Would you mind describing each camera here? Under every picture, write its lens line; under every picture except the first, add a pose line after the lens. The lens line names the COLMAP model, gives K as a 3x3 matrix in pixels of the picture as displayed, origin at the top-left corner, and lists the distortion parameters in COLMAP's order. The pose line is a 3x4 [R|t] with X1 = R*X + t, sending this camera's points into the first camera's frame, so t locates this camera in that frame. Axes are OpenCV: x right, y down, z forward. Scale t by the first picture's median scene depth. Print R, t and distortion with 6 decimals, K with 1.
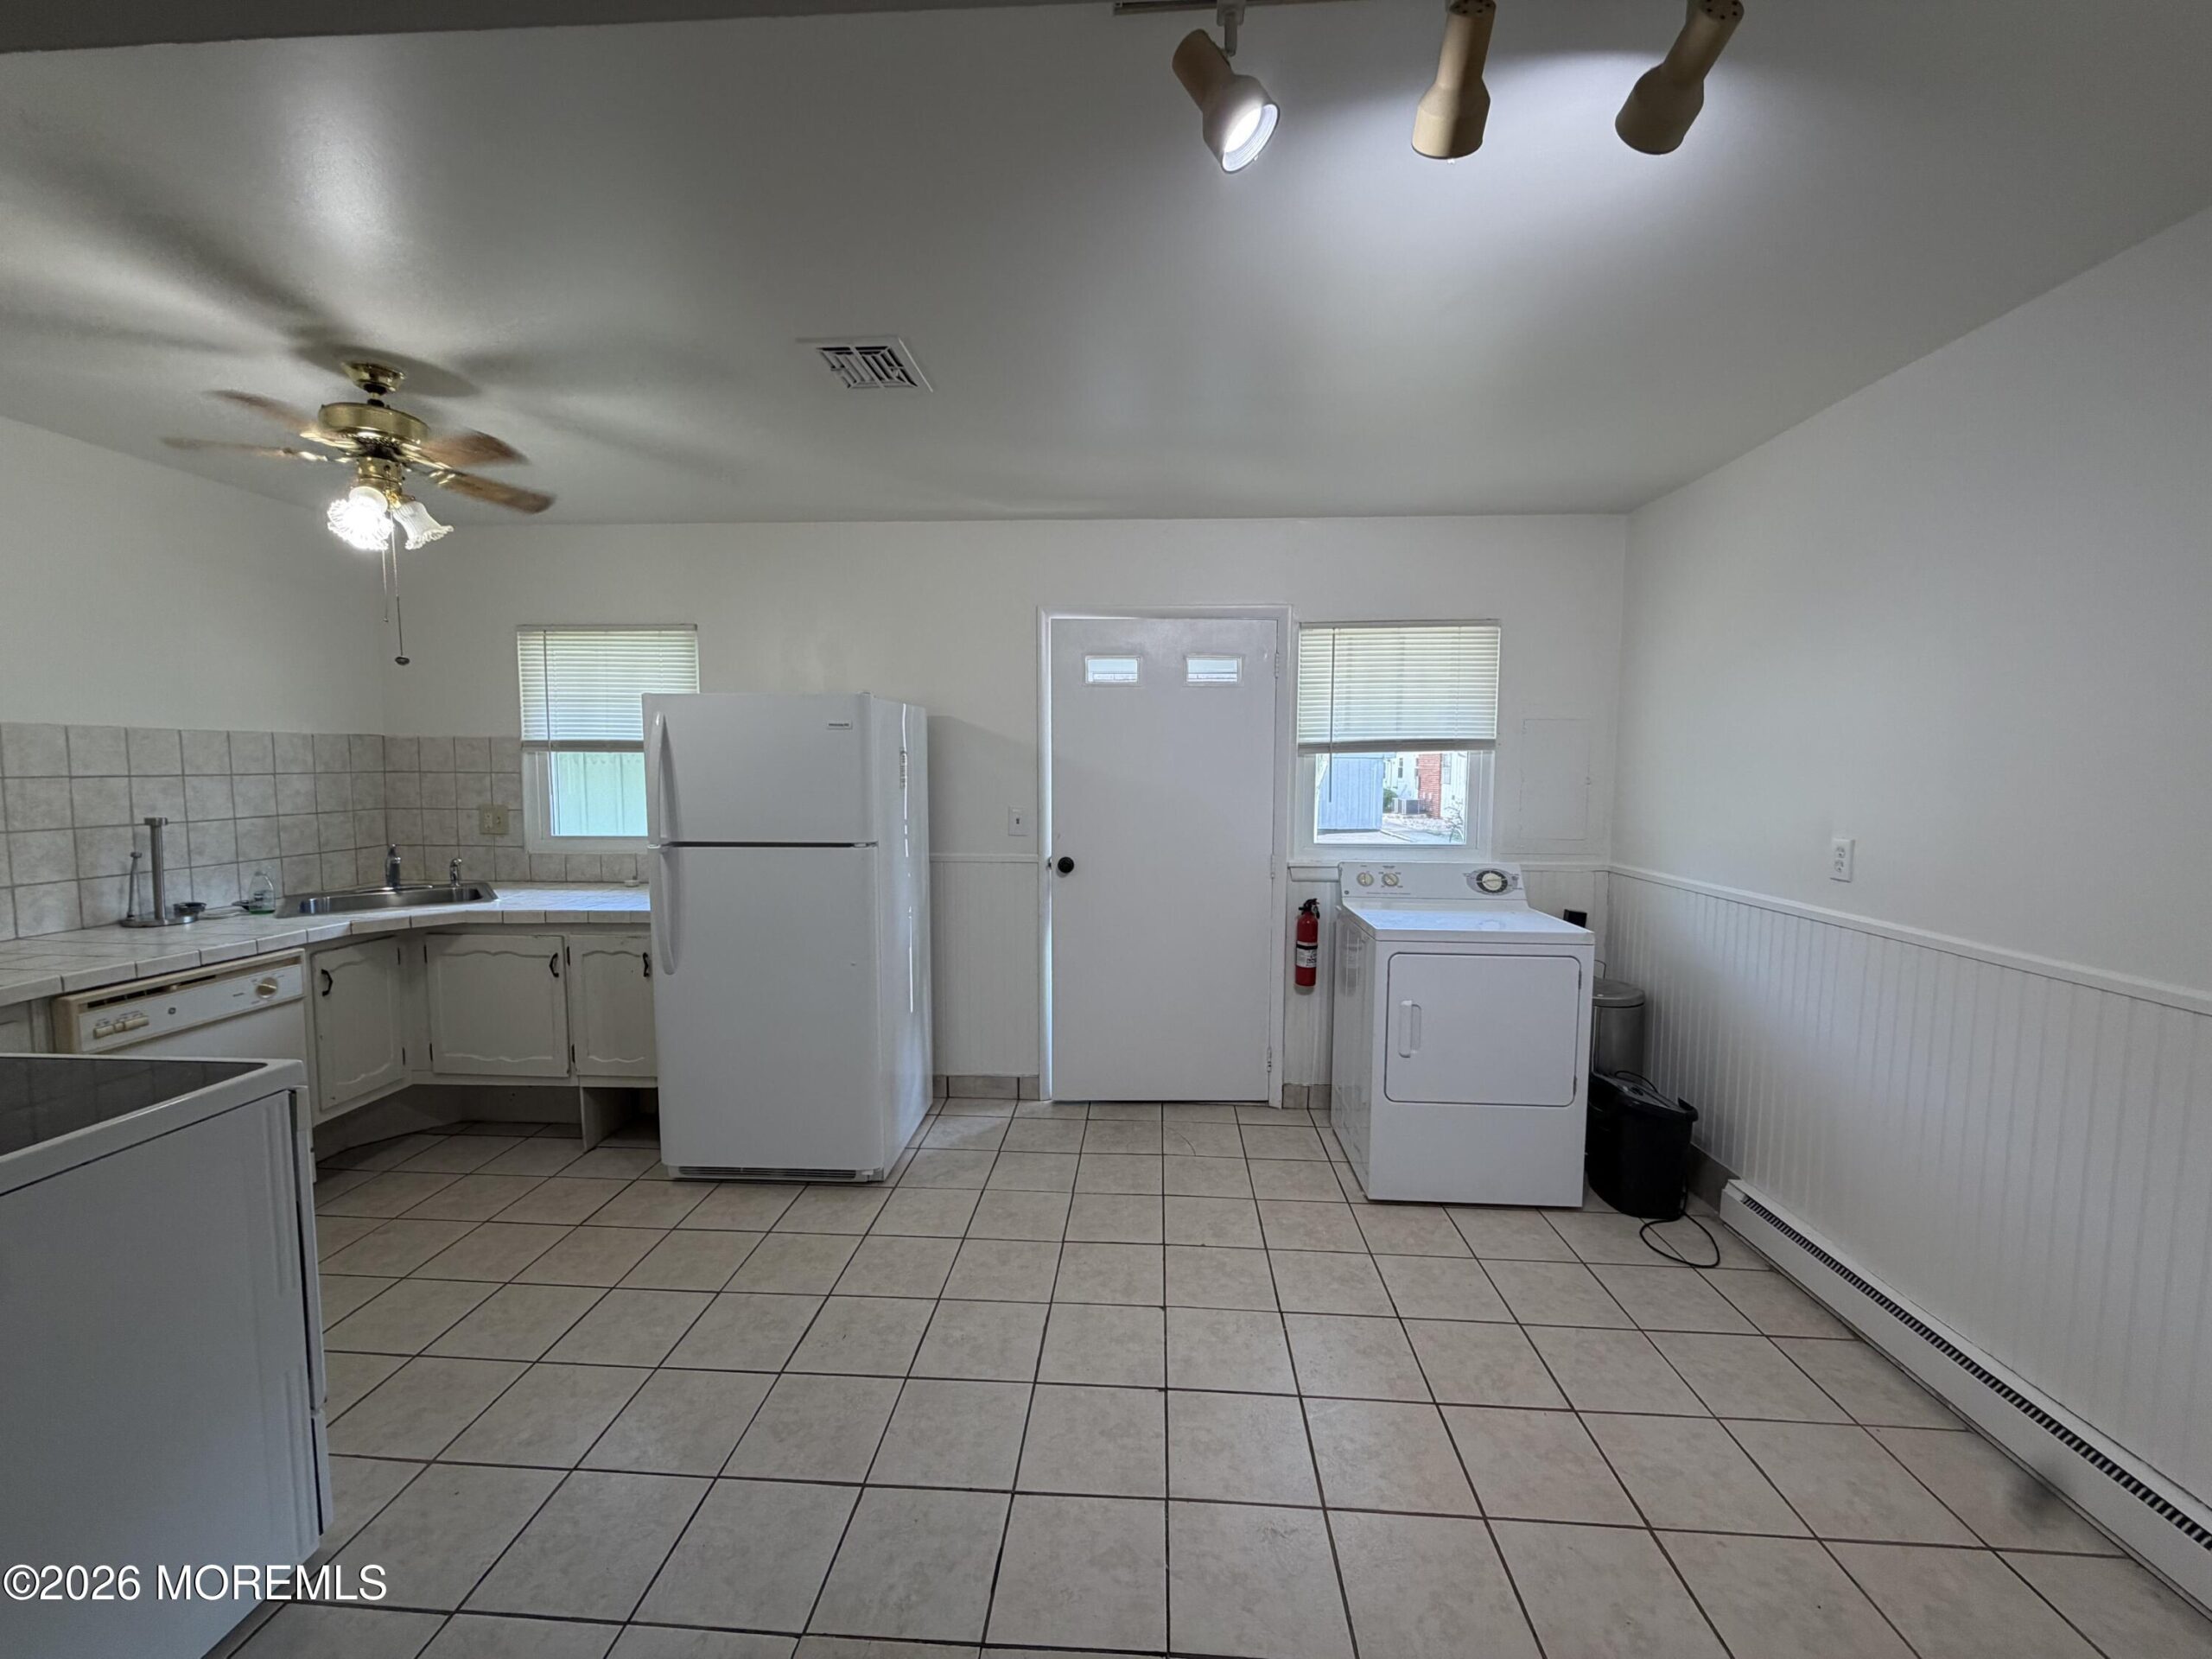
lens RADIAL K [[881.7, 0, 1093.6], [0, 881.7, 830.6], [0, 0, 1]] dist [0.002551, 0.000077]
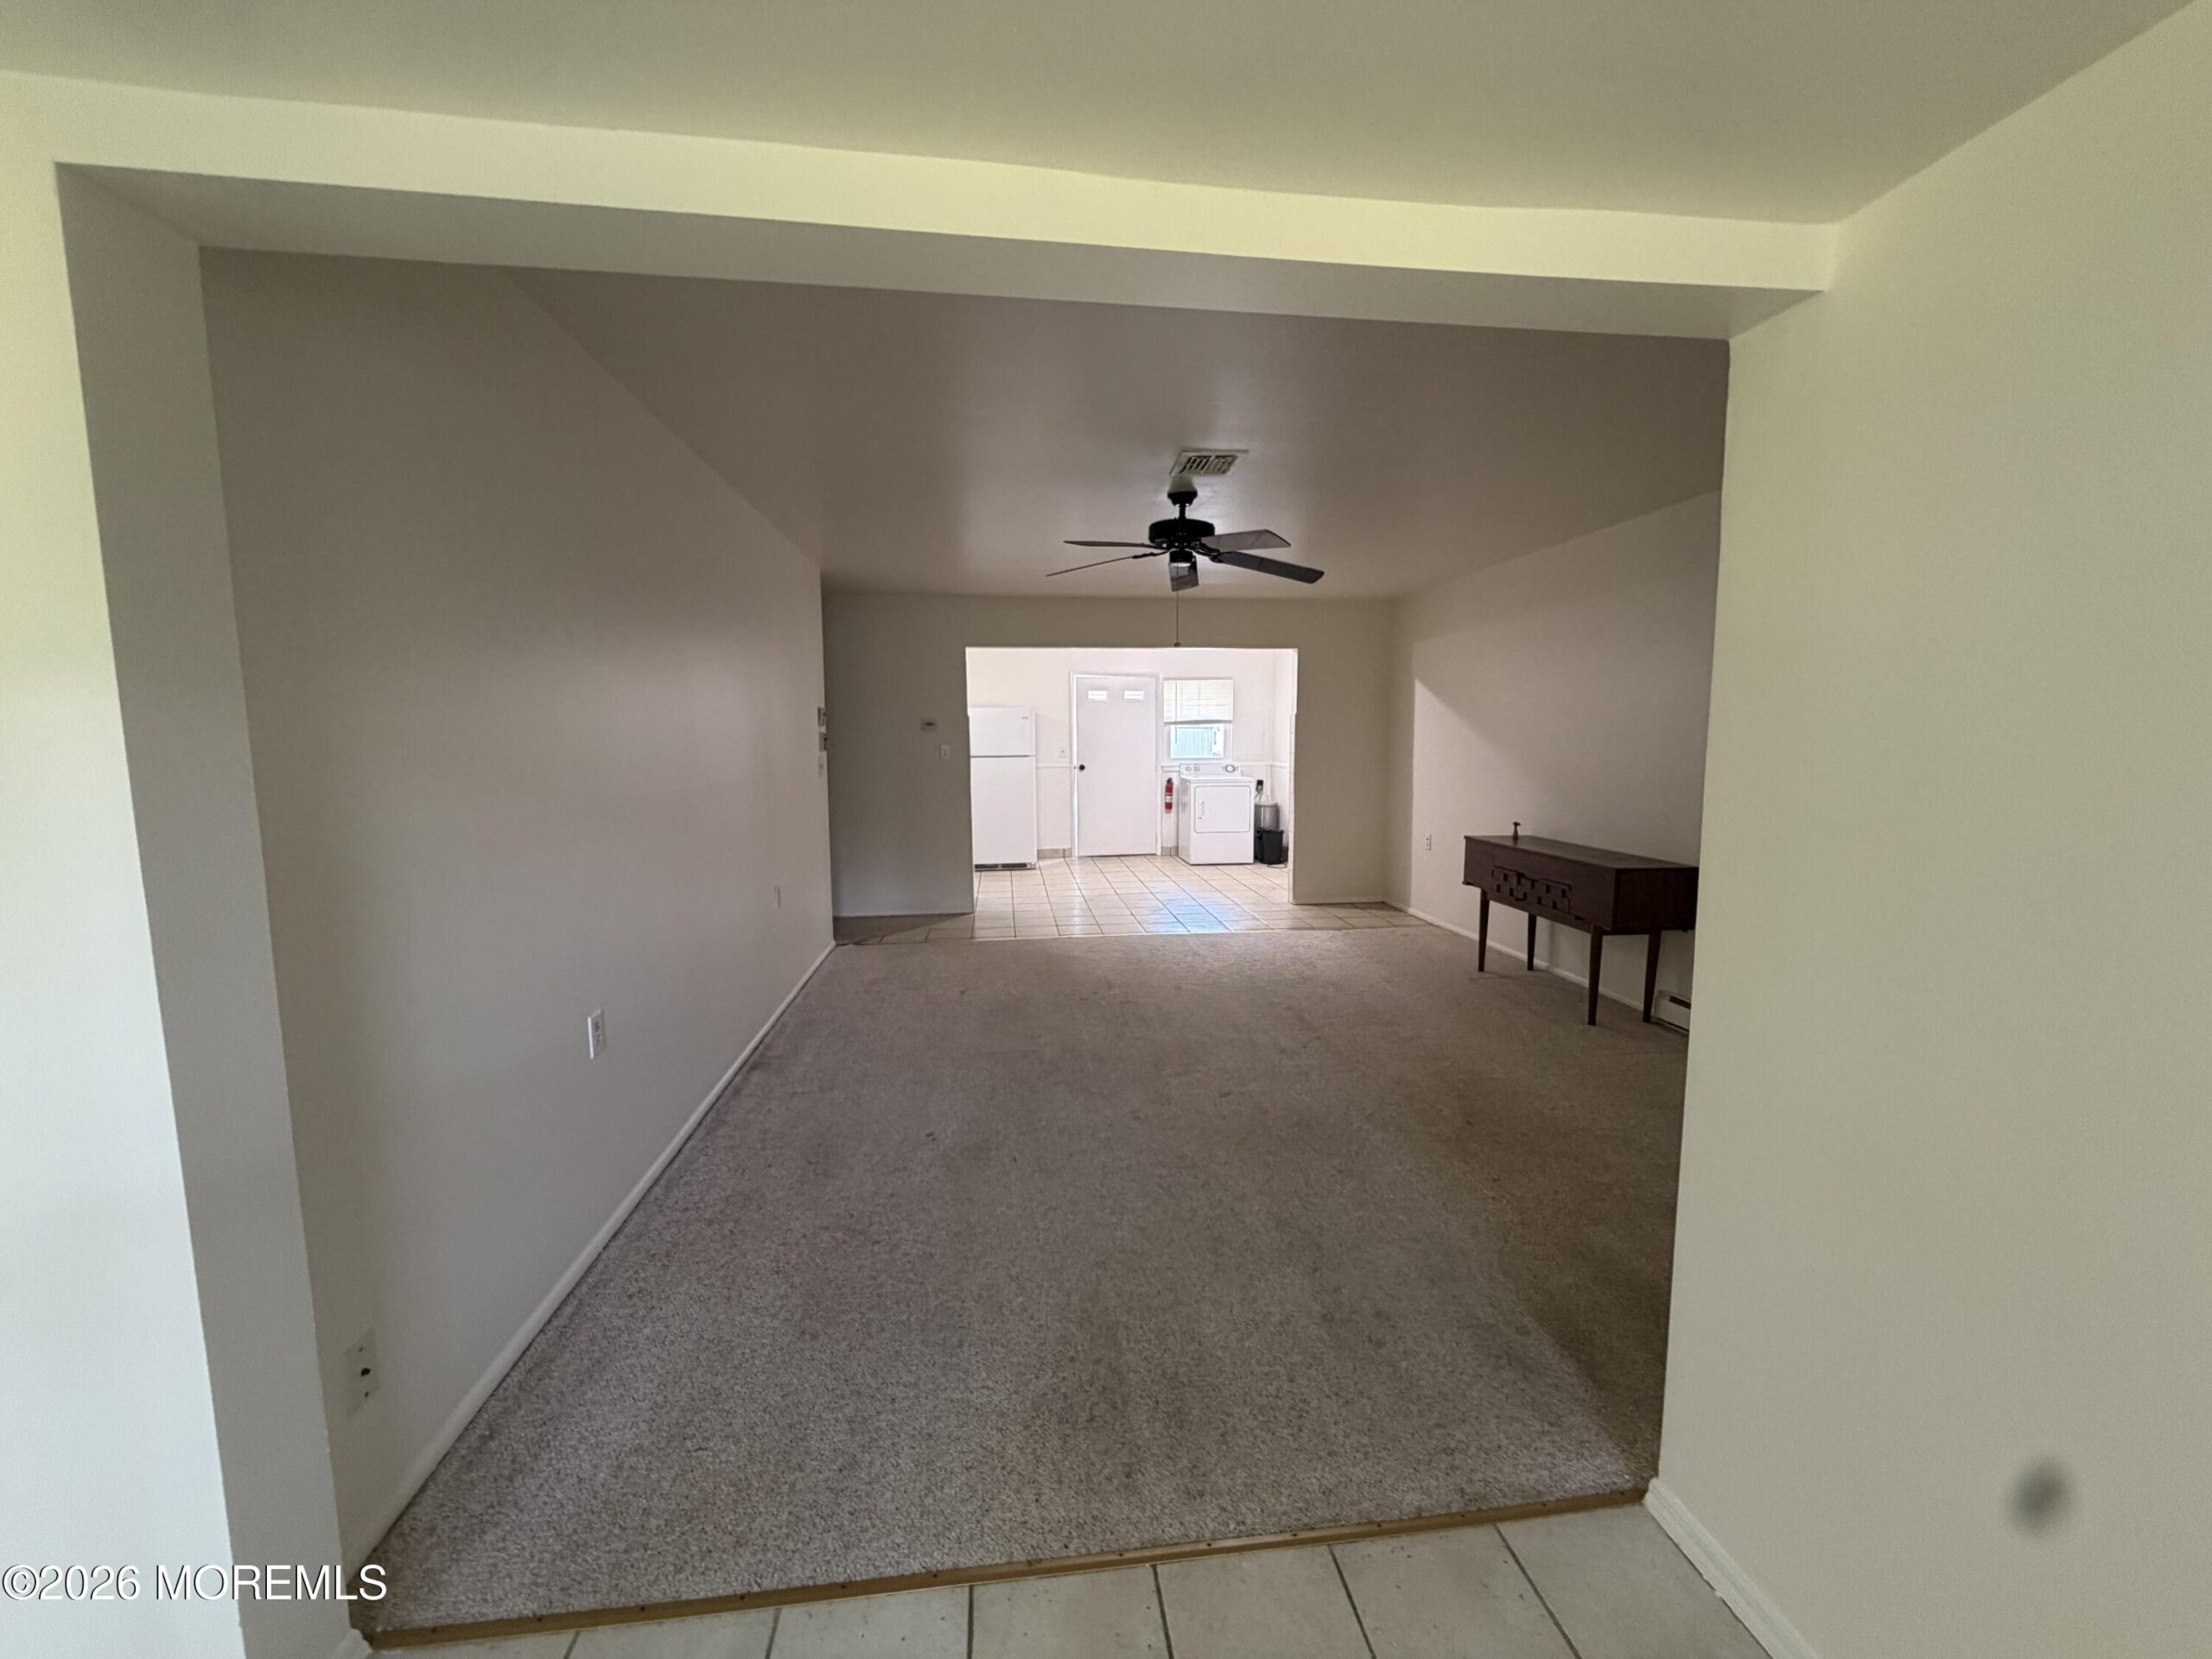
lens RADIAL K [[880.7, 0, 1106.0], [0, 880.7, 829.5], [0, 0, 1]] dist [0.000730, 0.000044]
pose [[0.984083, -0.029884, 0.175176, -0.446765], [0.024025, 0.999082, 0.035475, 0.138206], [-0.176076, -0.030702, 0.983898, -1.714357]]
